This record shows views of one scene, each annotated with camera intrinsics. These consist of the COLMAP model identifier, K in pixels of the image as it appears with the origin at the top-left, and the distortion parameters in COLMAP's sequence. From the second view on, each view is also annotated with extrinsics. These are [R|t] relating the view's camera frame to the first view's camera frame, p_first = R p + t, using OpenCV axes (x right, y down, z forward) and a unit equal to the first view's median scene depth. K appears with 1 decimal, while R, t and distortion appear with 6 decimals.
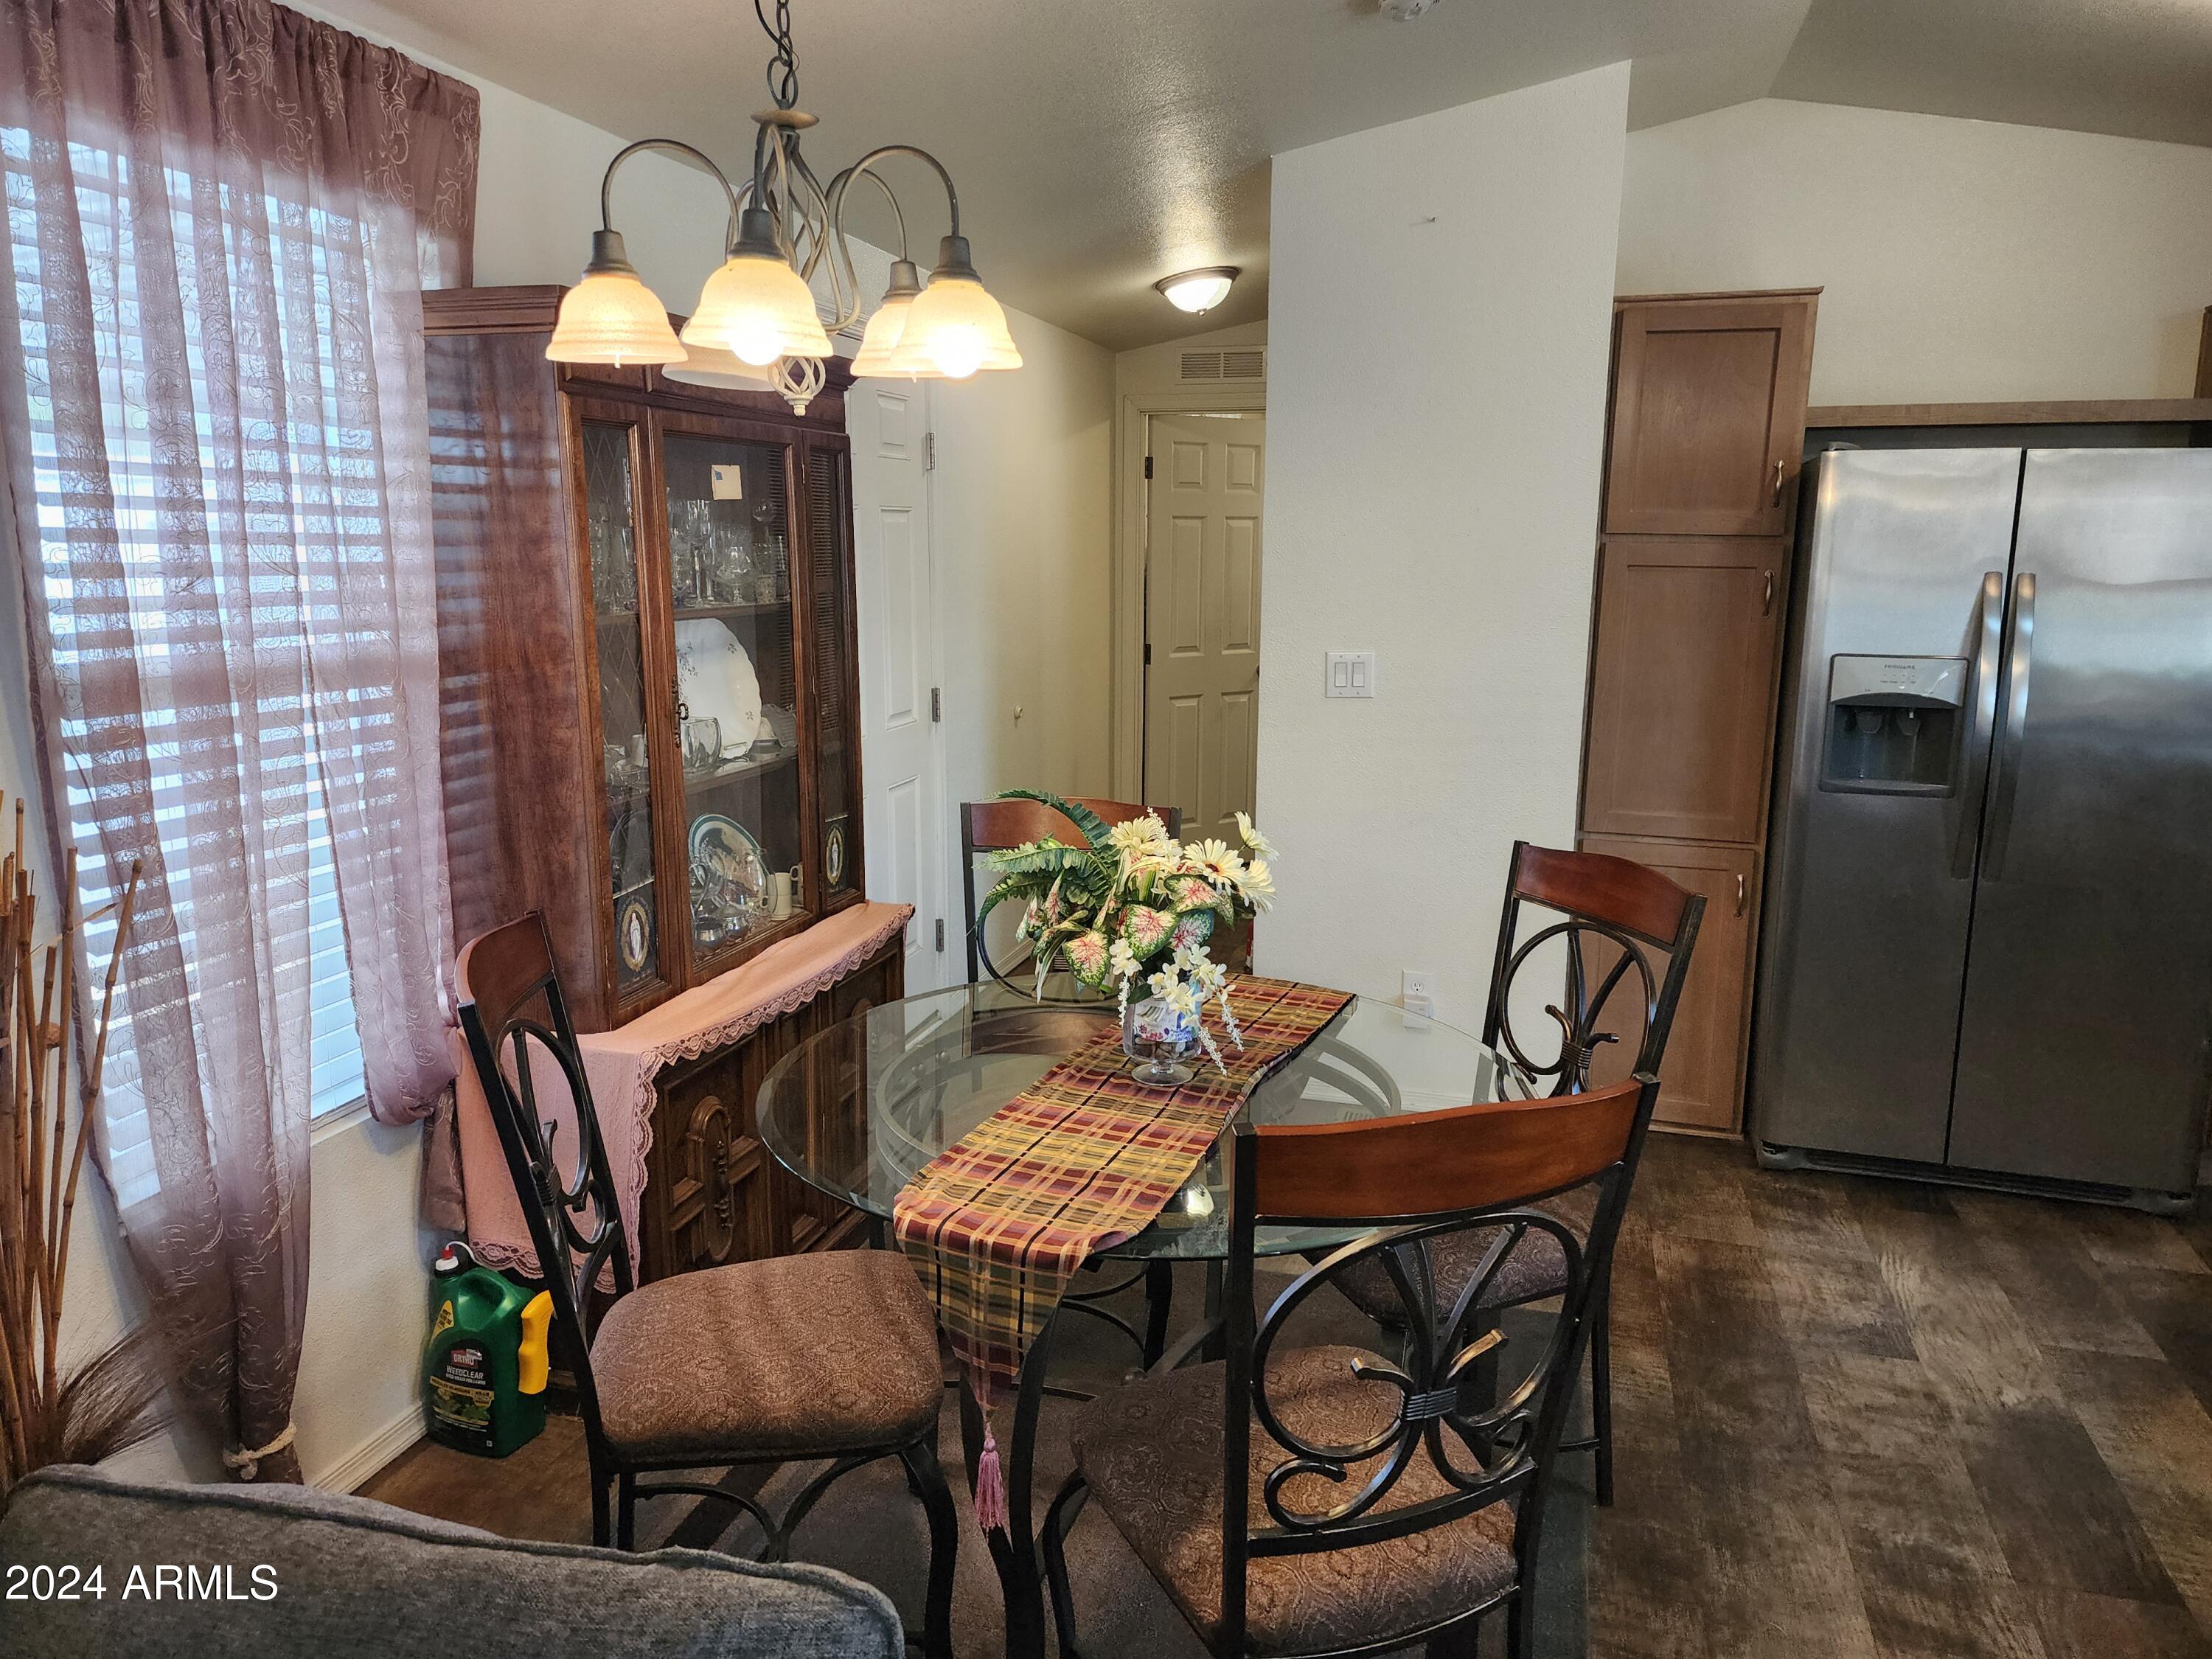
lens RADIAL K [[1478.0, 0, 1117.3], [0, 1478.0, 806.8], [0, 0, 1]] dist [0.071083, -0.064599]
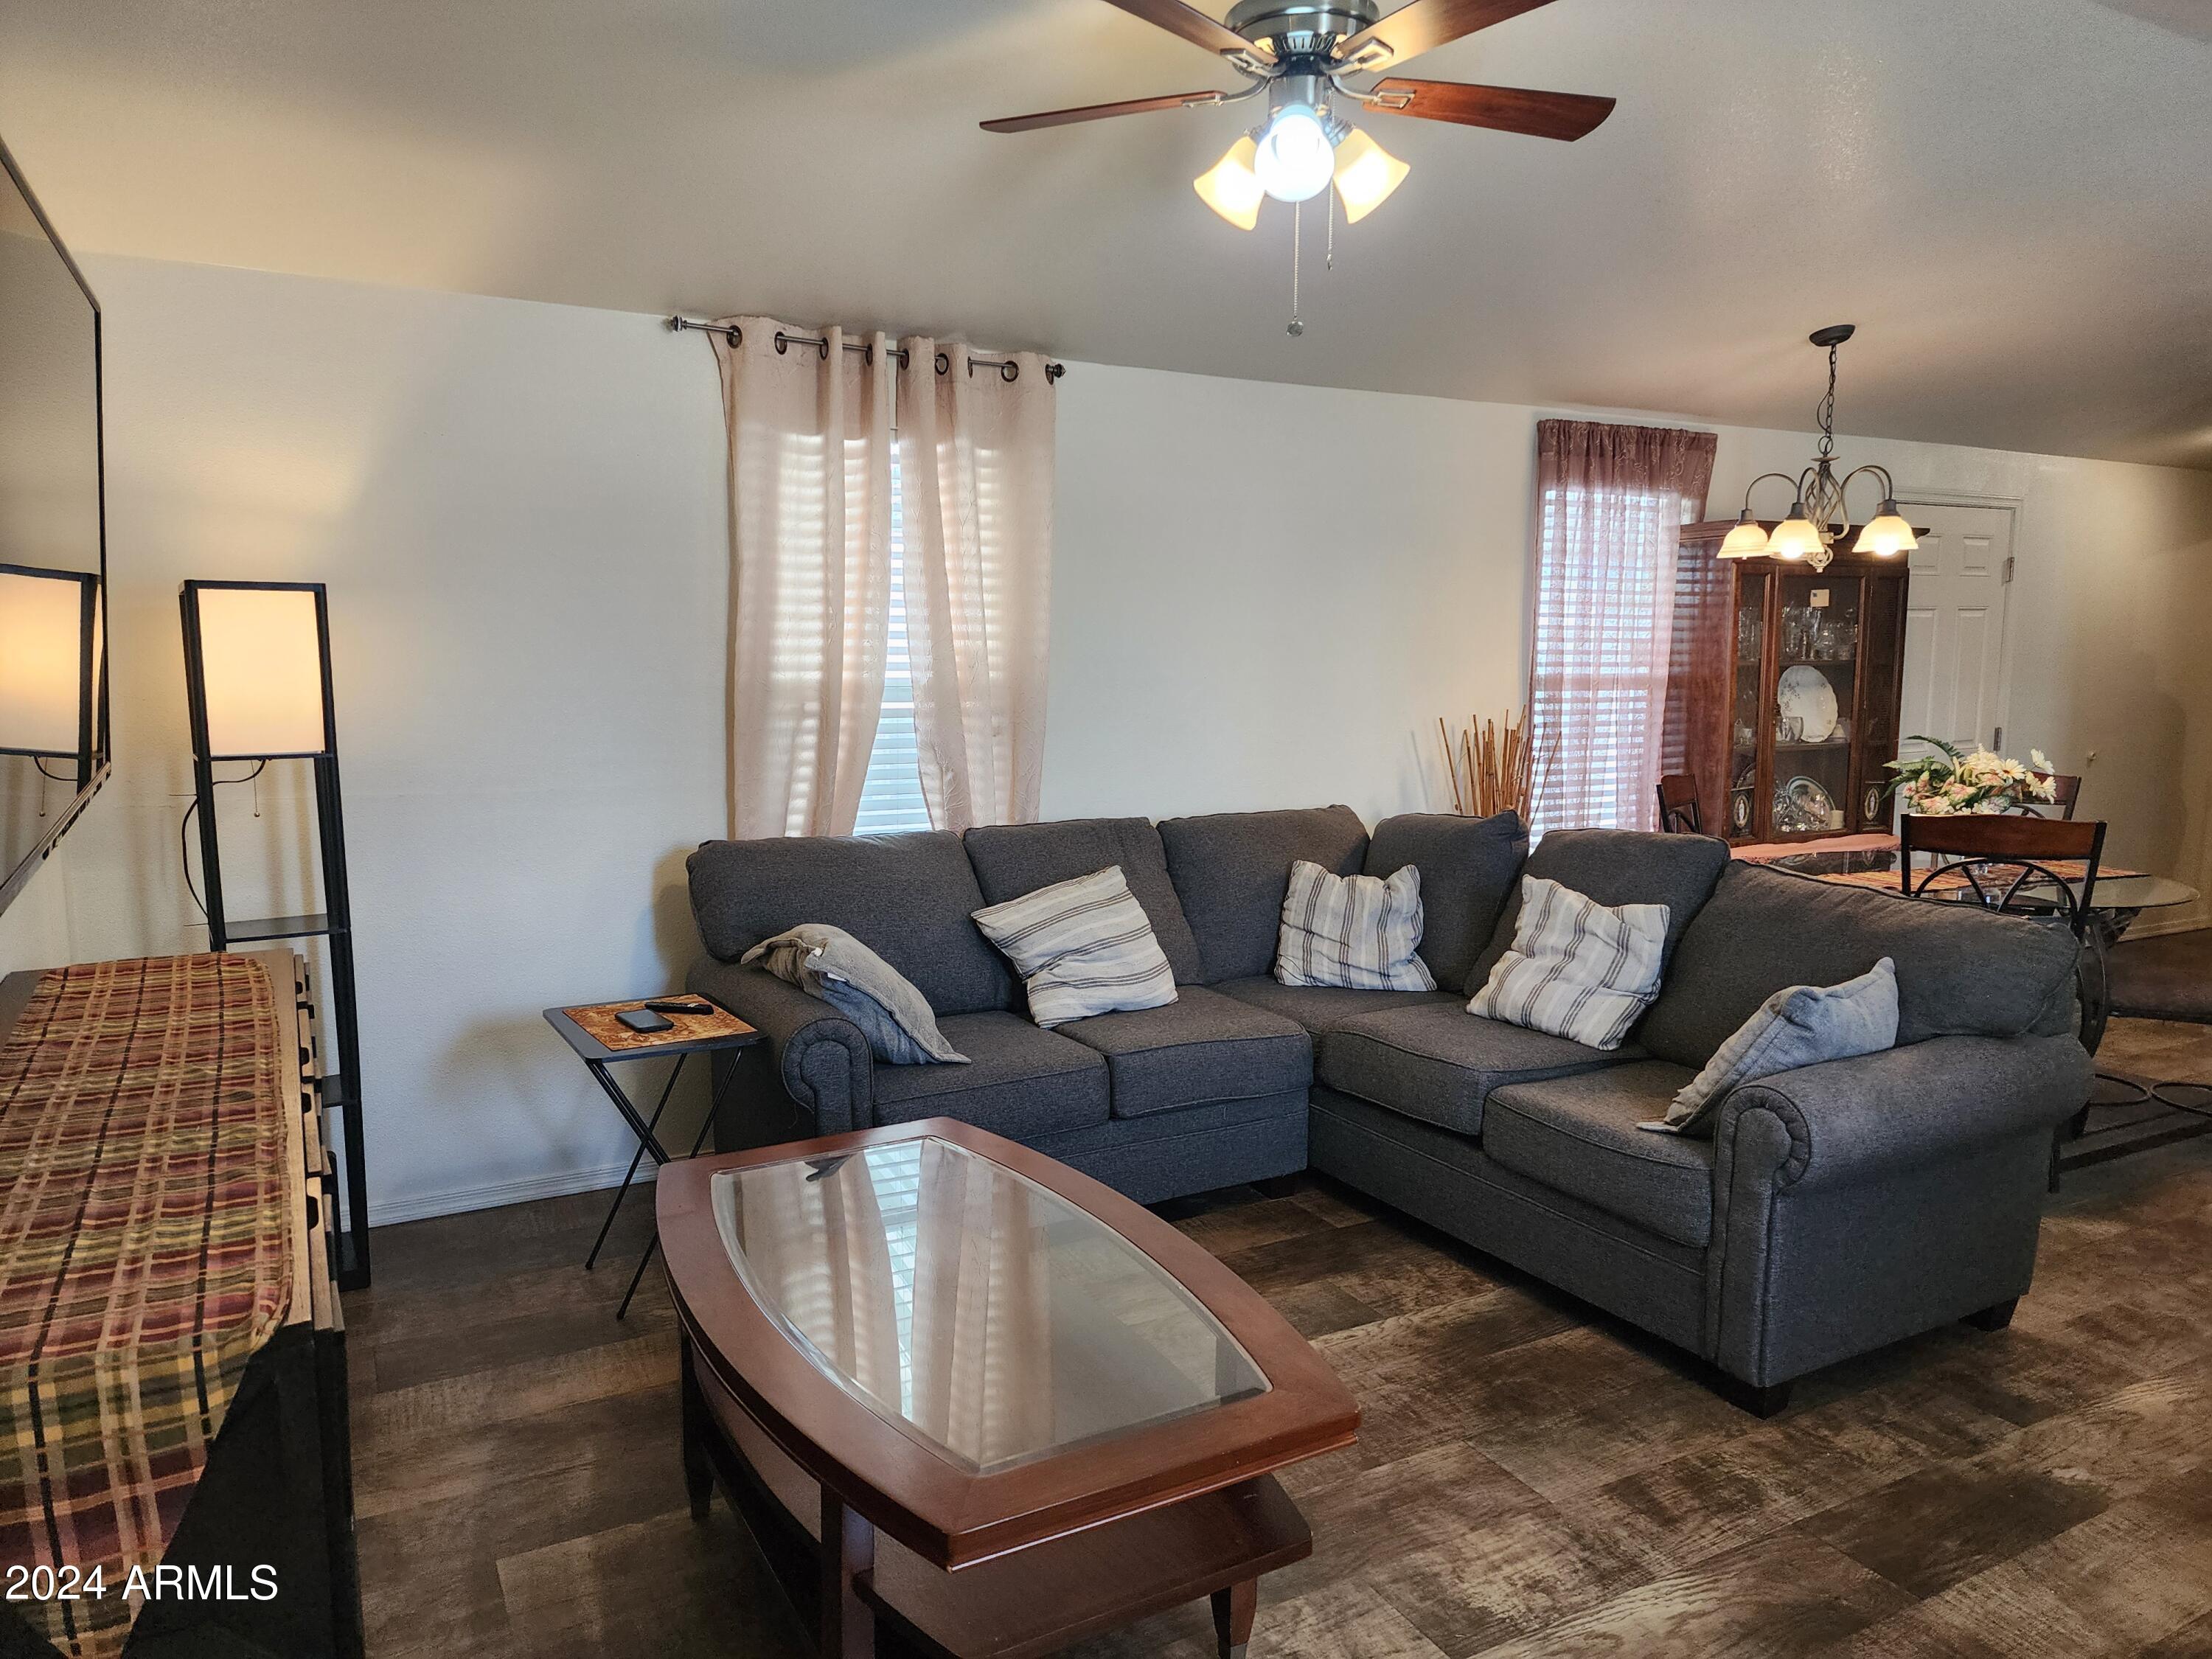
lens RADIAL K [[1469.8, 0, 1111.0], [0, 1469.8, 829.2], [0, 0, 1]] dist [0.073127, -0.073473]
pose [[0.701603, 0.082189, -0.707813, 0.495301], [-0.121951, 0.992520, -0.005632, 0.209935], [0.702055, 0.090270, 0.706378, -1.018884]]
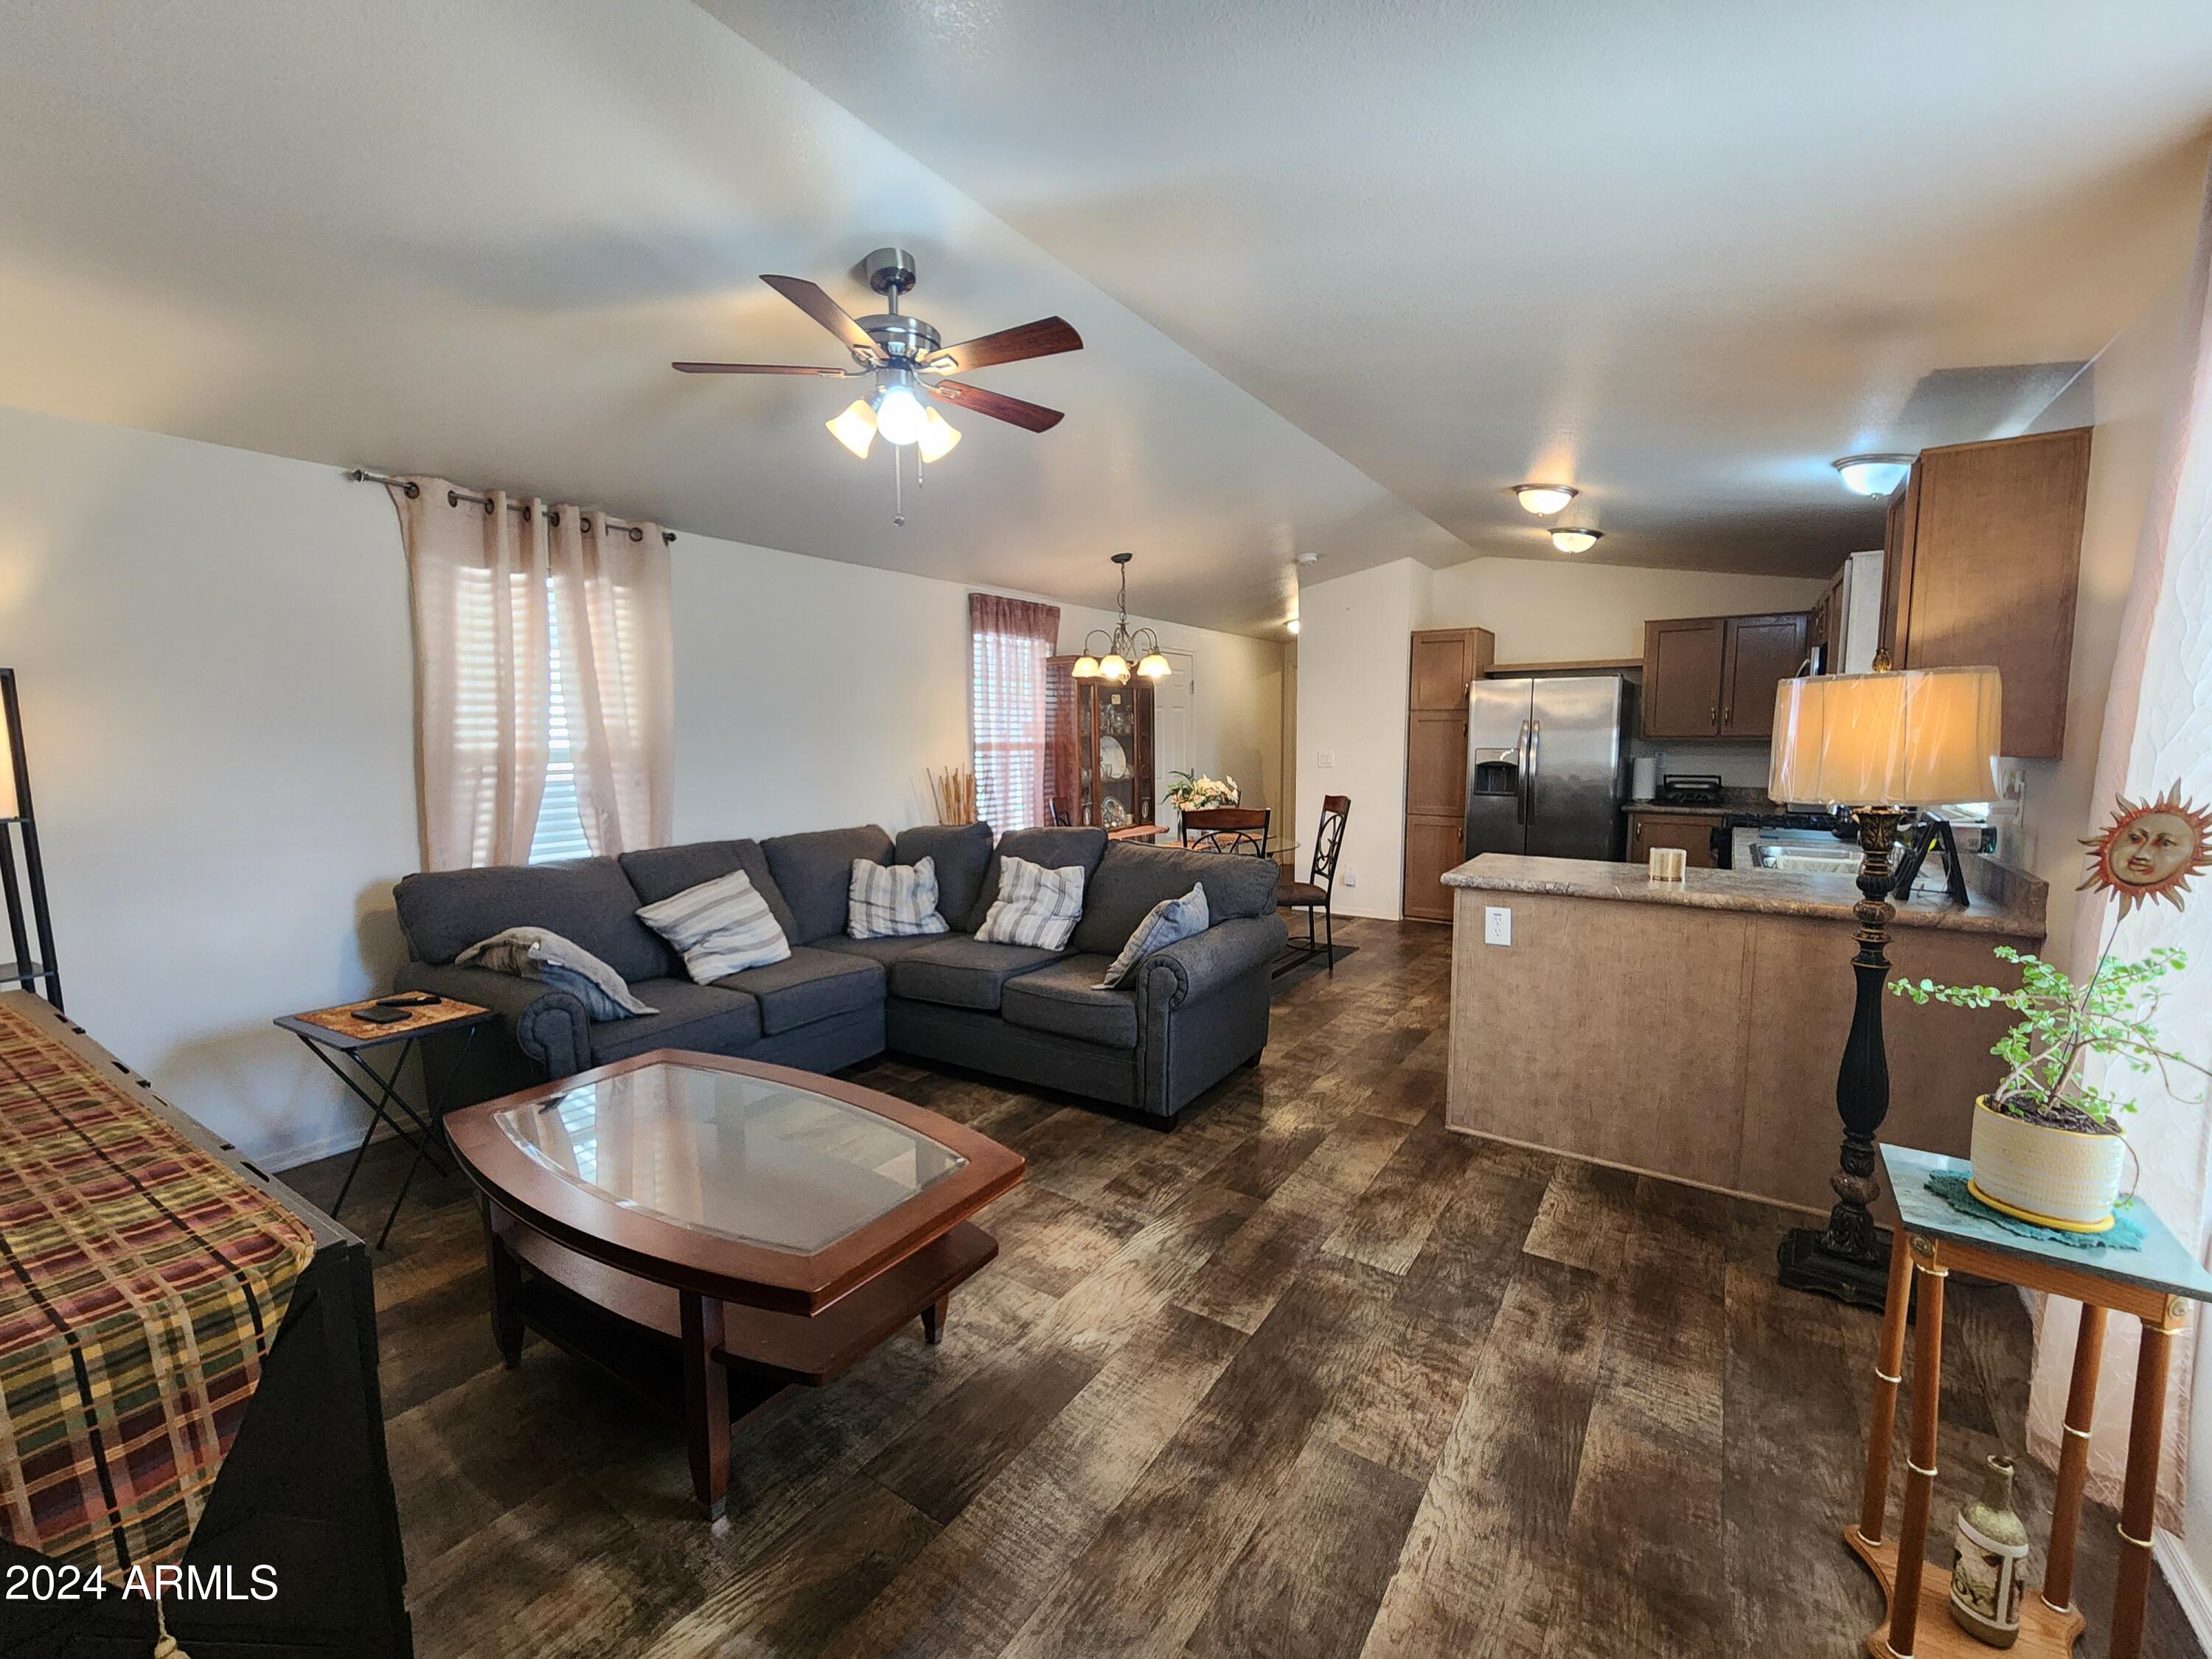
lens RADIAL K [[913.7, 0, 1103.8], [0, 913.7, 830.8], [0, 0, 1]] dist [-0.002812, -0.000757]
pose [[0.951826, 0.019182, -0.306039, 0.394580], [-0.040189, 0.997236, -0.062488, 0.240352], [0.303995, 0.071777, 0.949966, -1.098973]]
